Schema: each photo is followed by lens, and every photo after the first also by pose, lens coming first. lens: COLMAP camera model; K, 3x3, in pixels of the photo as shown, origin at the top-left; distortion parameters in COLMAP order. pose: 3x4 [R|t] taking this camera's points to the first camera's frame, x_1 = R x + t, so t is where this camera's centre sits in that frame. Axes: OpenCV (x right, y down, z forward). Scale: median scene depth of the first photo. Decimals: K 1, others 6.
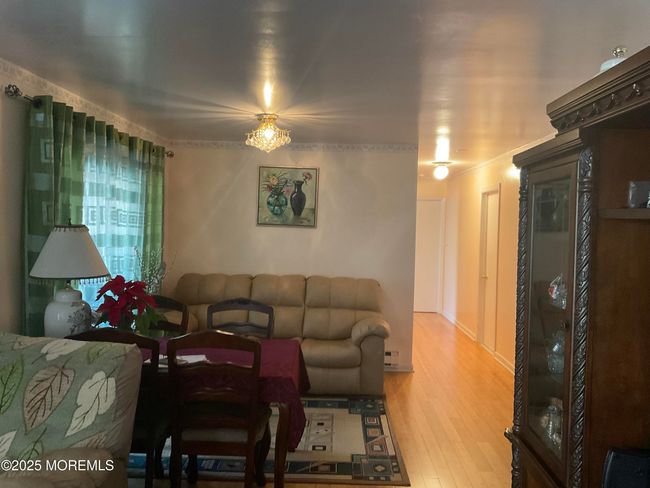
lens RADIAL K [[547.2, 0, 326.8], [0, 547.2, 243.4], [0, 0, 1]] dist [0.049189, -0.072335]
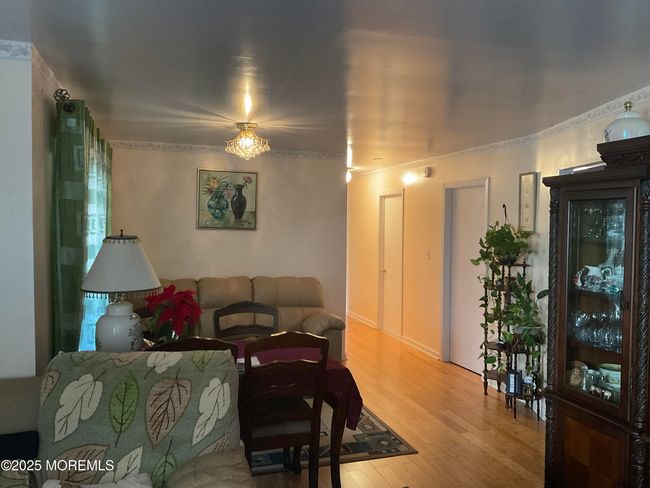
lens RADIAL K [[547.2, 0, 324.9], [0, 547.2, 242.7], [0, 0, 1]] dist [0.049189, -0.072335]
pose [[0.941578, -0.024799, 0.335880, -0.364753], [0.022379, 0.999688, 0.011073, -0.019963], [-0.336050, -0.002910, 0.941840, -0.028917]]
